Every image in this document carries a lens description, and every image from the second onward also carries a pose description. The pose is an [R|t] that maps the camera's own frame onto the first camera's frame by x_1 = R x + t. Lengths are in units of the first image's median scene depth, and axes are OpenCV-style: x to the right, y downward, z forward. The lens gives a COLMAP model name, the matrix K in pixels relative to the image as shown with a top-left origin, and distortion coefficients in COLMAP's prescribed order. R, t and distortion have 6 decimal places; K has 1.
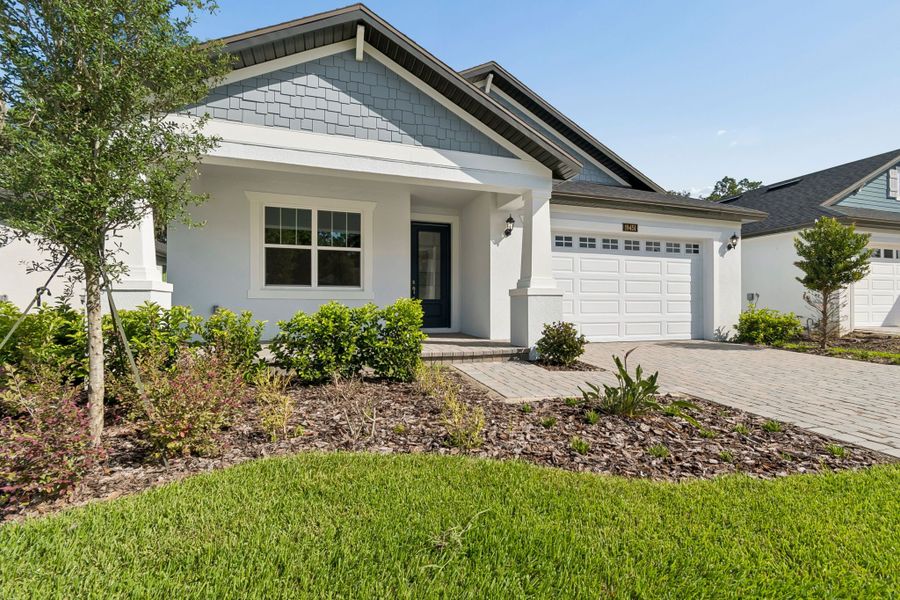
lens RADIAL K [[397.1, 0, 455.0], [0, 397.1, 300.9], [0, 0, 1]] dist [0.000121, -0.000710]
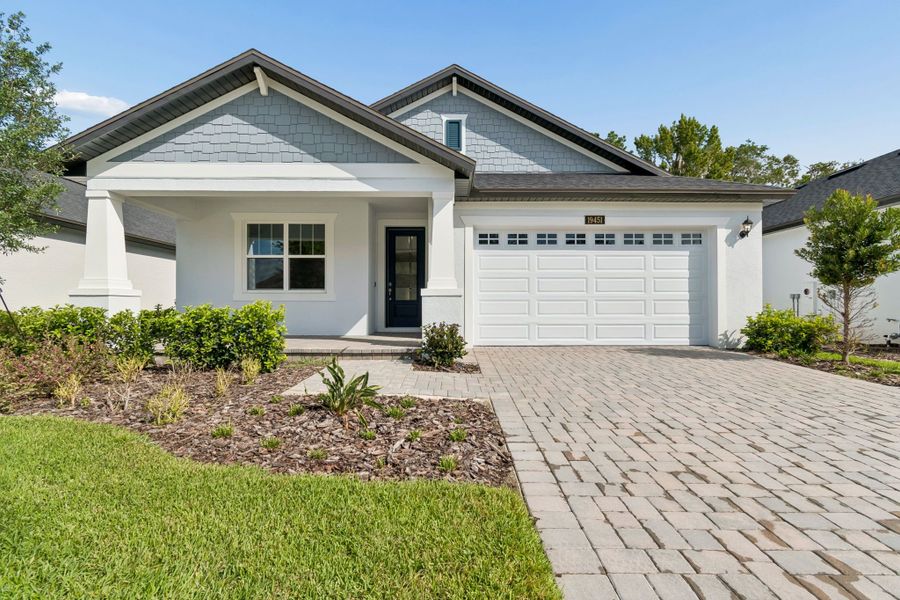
lens RADIAL K [[397.1, 0, 455.0], [0, 397.1, 300.9], [0, 0, 1]] dist [0.000121, -0.000710]
pose [[0.952864, -0.004890, -0.303359, 0.460179], [0.005140, 0.999987, 0.000025, -0.001485], [0.303355, -0.001583, 0.952876, 0.043725]]
